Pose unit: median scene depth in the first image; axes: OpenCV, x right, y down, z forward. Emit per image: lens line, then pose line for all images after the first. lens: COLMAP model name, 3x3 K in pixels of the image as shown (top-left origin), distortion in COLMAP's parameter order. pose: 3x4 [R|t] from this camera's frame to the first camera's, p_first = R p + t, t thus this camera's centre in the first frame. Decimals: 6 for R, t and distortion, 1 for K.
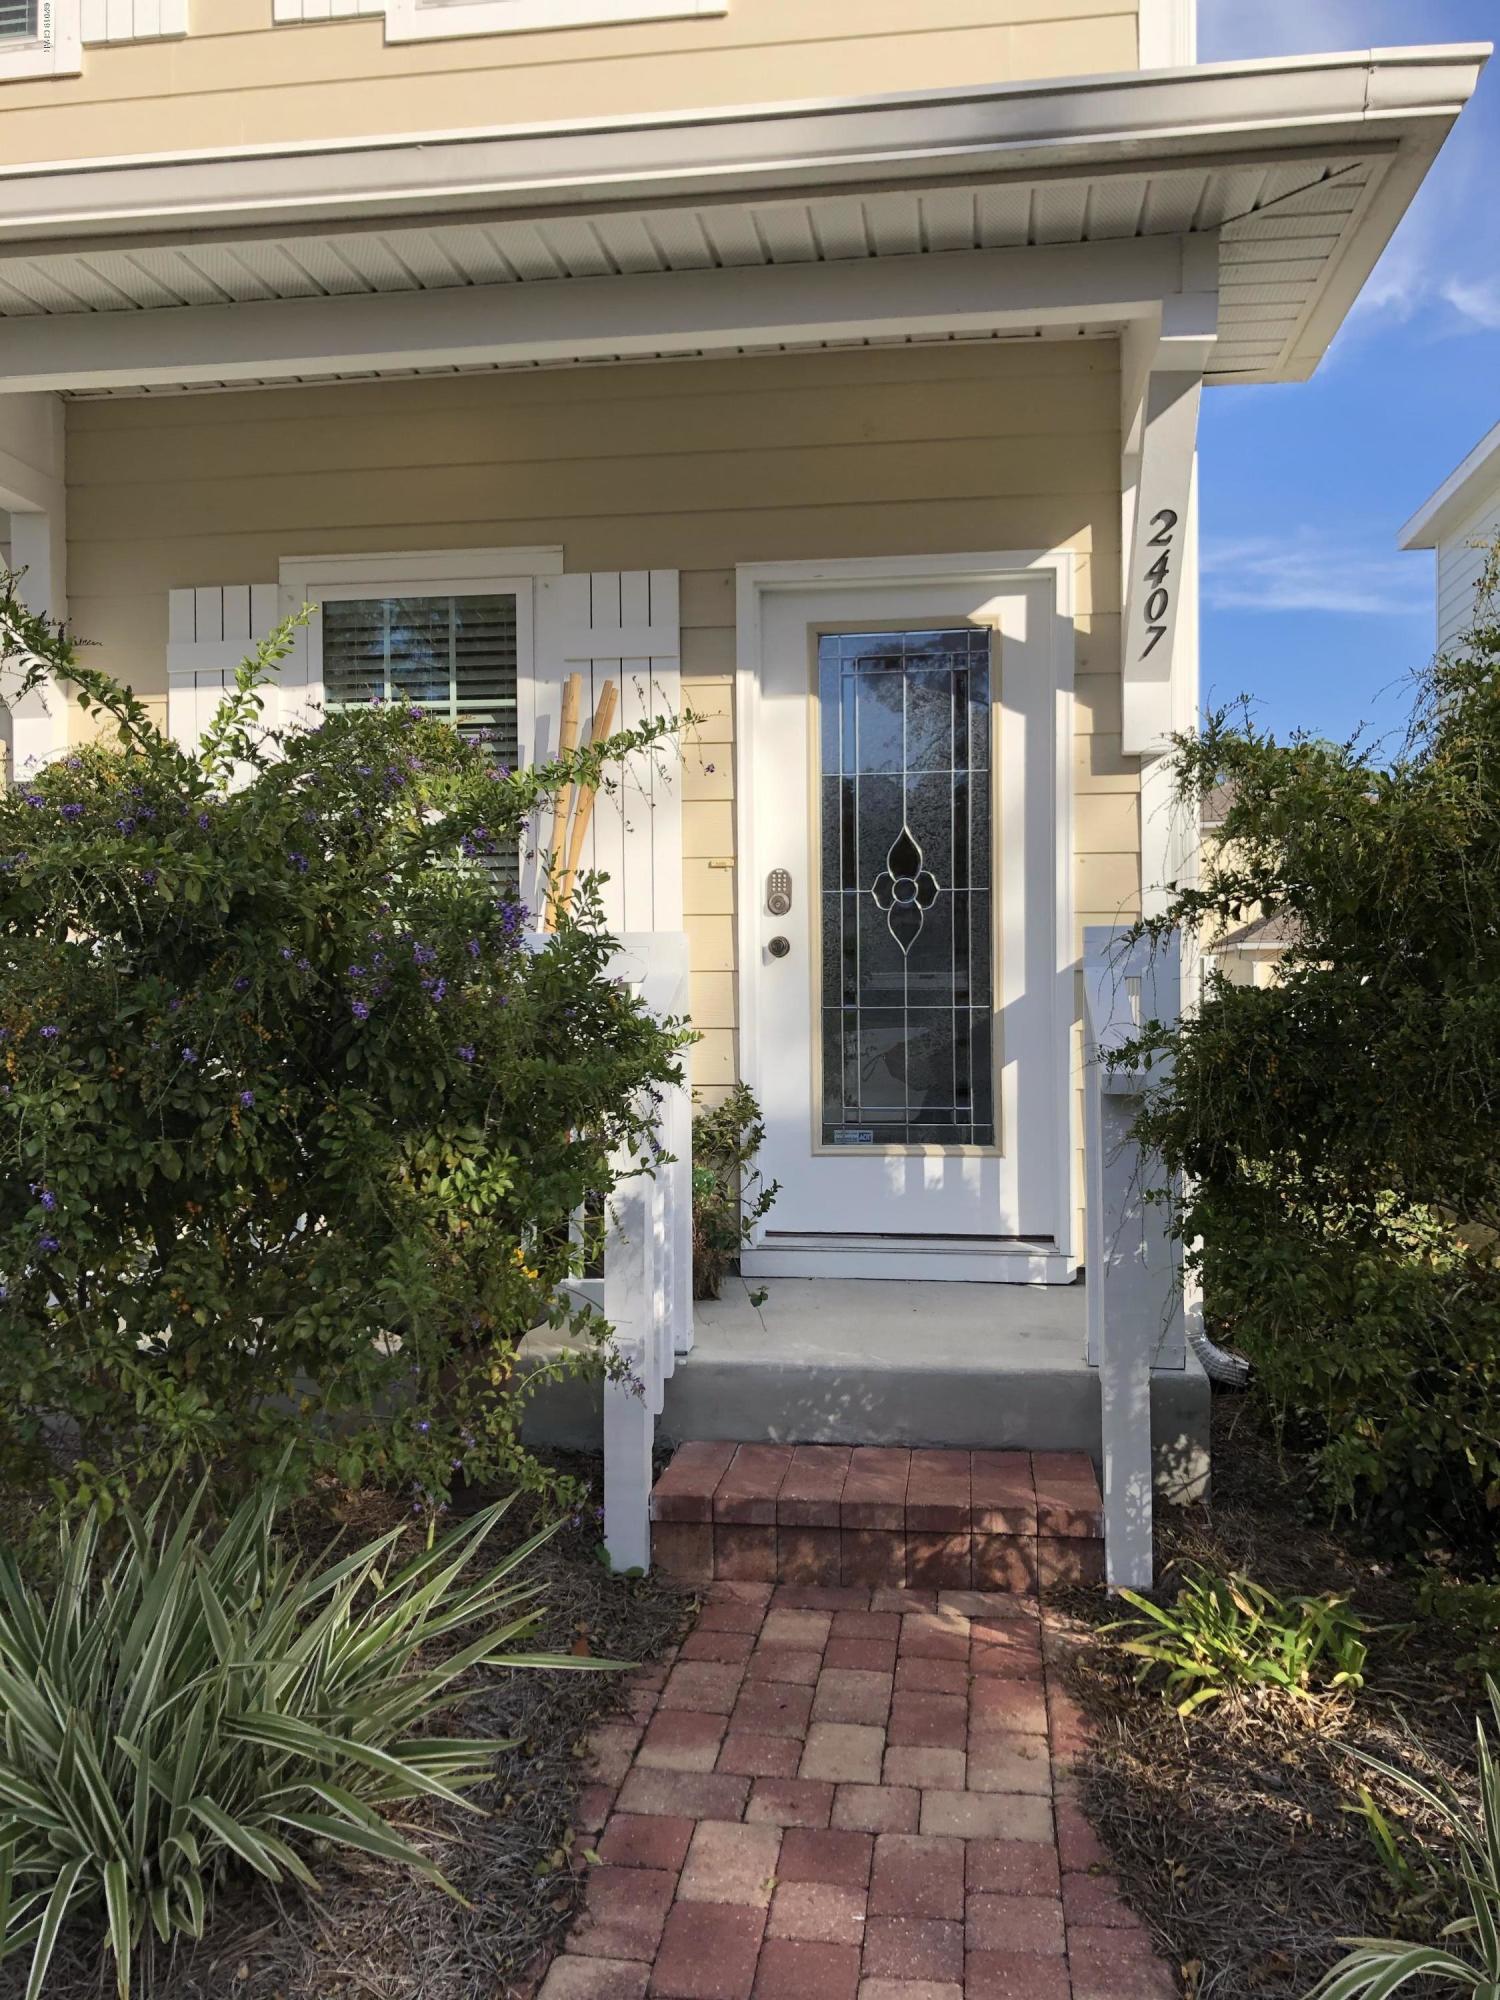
lens RADIAL K [[1659.3, 0, 748.9], [0, 1659.3, 1002.6], [0, 0, 1]] dist [-0.004863, 0.022326]
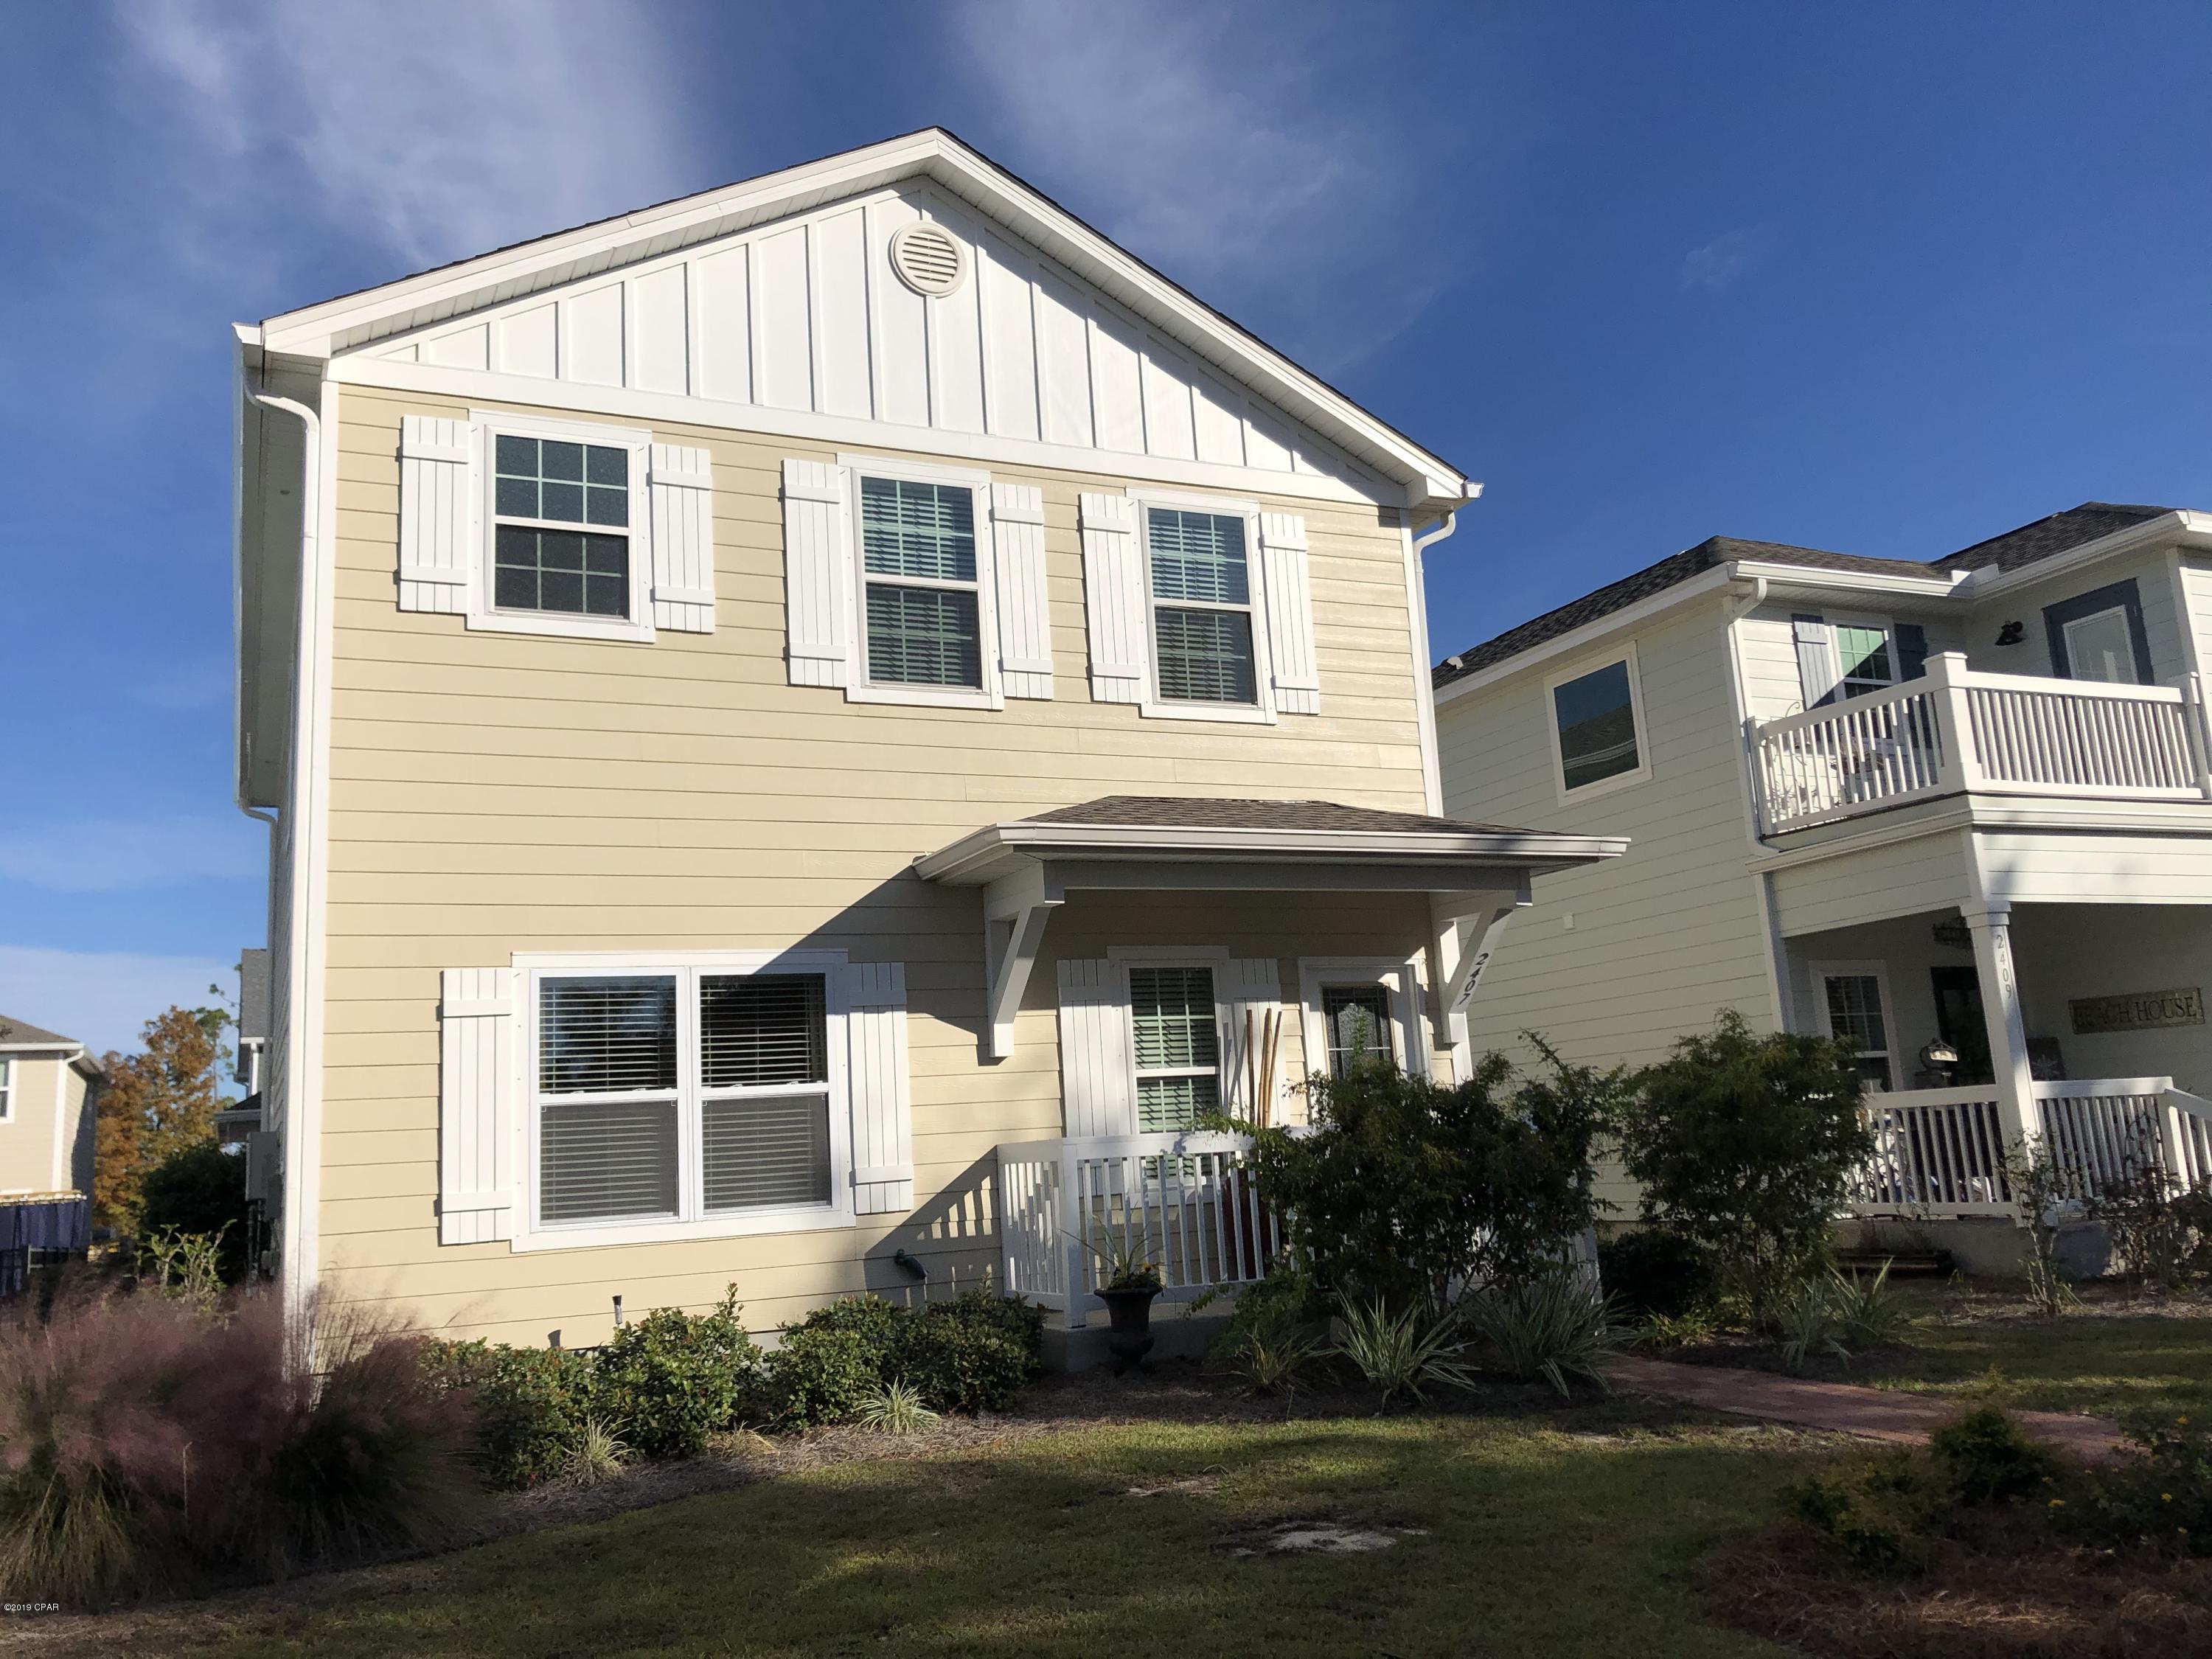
lens RADIAL K [[1835.2, 0, 1108.2], [0, 1835.2, 829.4], [0, 0, 1]] dist [-0.004863, 0.022326]
pose [[0.835297, 0.057823, 0.546749, -1.620277], [0.060122, 0.978884, -0.195376, 0.041145], [-0.546501, 0.196069, 0.814183, -0.948313]]
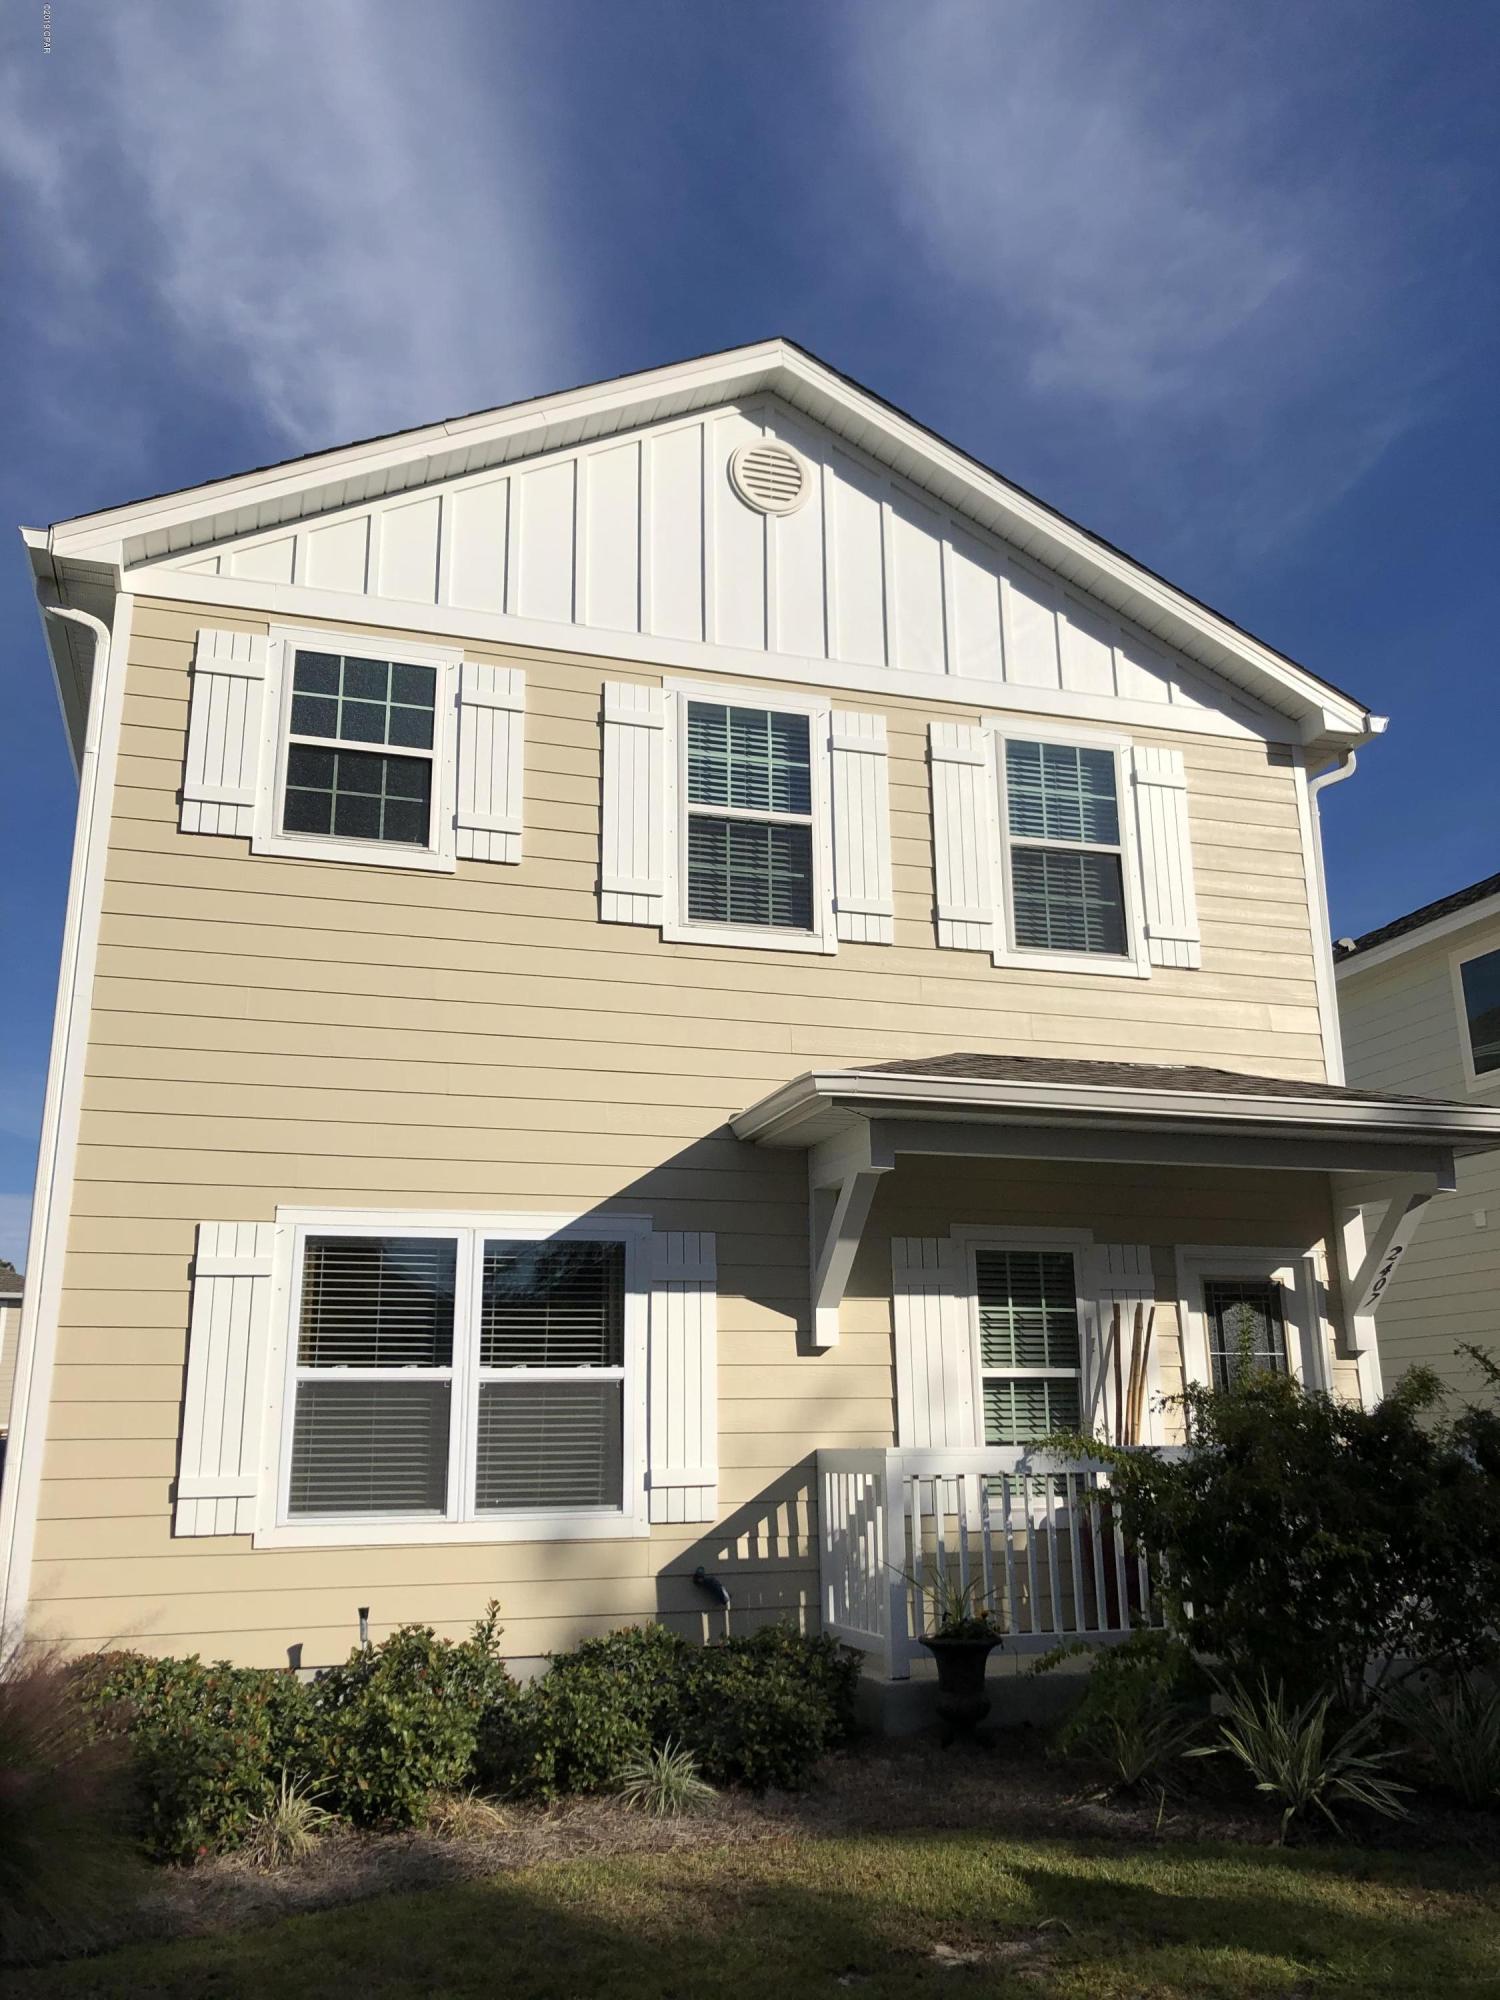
lens RADIAL K [[1659.3, 0, 751.9], [0, 1659.3, 990.0], [0, 0, 1]] dist [-0.004863, 0.022326]
pose [[0.905403, 0.113629, 0.409065, -1.310952], [0.006944, 0.959426, -0.281876, -0.001279], [-0.424497, 0.258052, 0.867878, -0.582787]]
